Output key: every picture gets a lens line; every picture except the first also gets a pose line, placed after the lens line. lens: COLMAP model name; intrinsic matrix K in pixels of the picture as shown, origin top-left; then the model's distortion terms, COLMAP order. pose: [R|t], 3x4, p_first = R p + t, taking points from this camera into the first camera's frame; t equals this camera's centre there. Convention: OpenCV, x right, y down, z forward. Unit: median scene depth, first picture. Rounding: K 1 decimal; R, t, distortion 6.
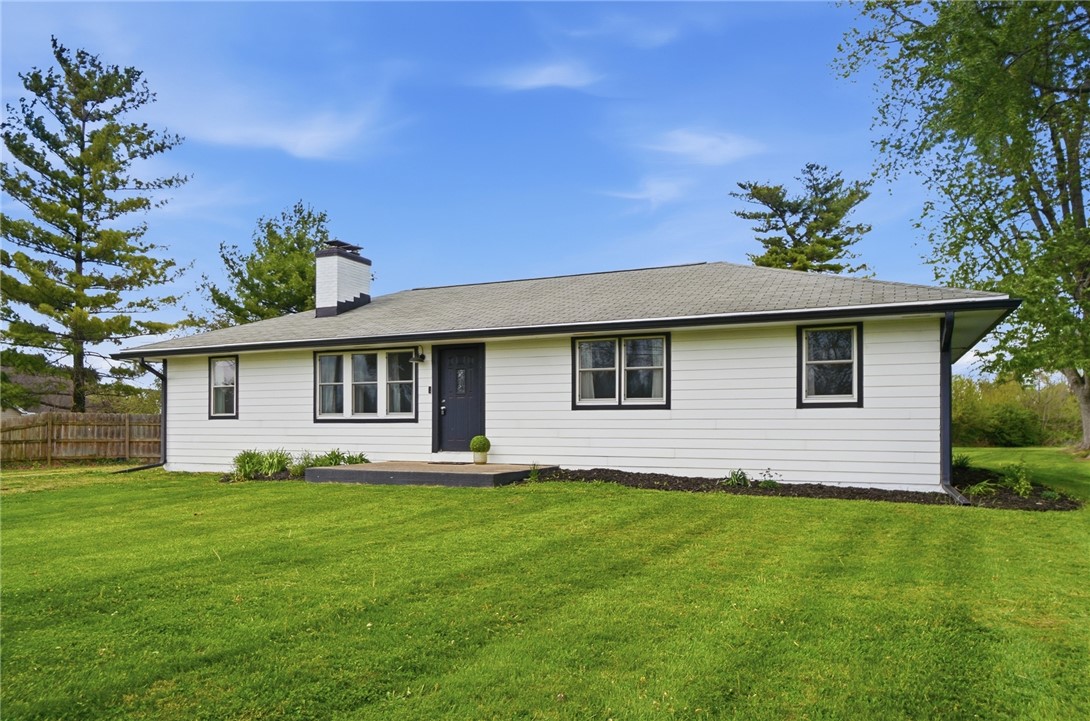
lens RADIAL K [[784.9, 0, 545.9], [0, 784.9, 361.2], [0, 0, 1]] dist [0.045131, 0.001238]
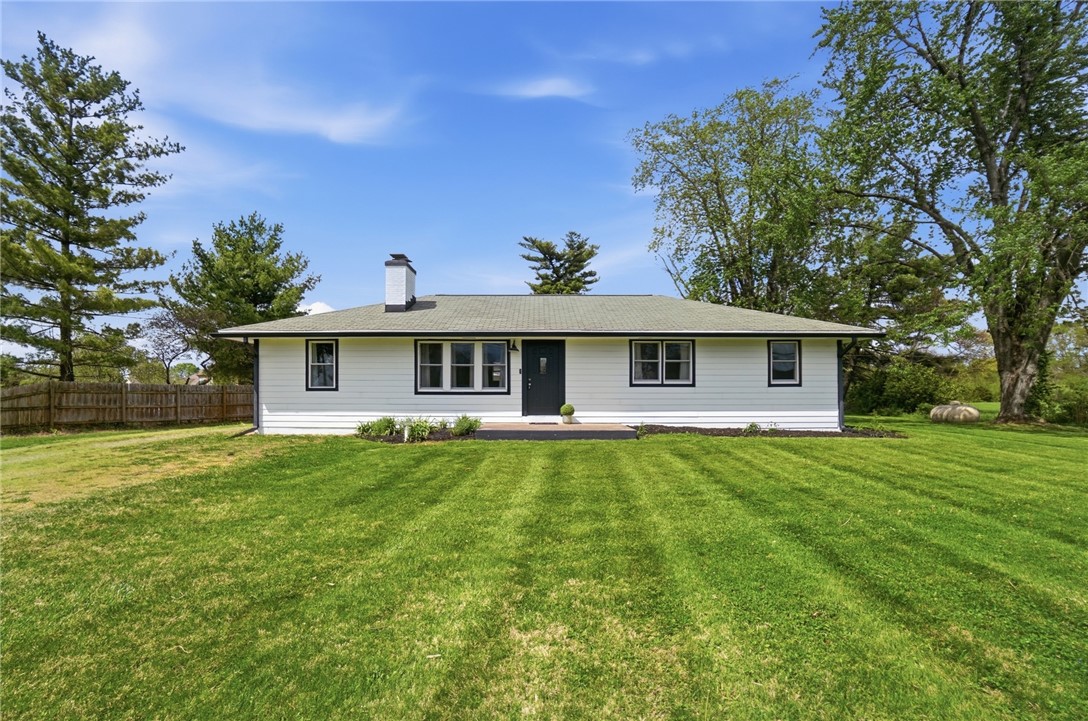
lens RADIAL K [[529.5, 0, 541.1], [0, 529.5, 347.8], [0, 0, 1]] dist [-0.039558, 0.012261]
pose [[0.899207, 0.036922, 0.435962, -0.467591], [-0.037043, 0.999280, -0.008226, 0.000725], [-0.435951, -0.008753, 0.899928, 0.121720]]
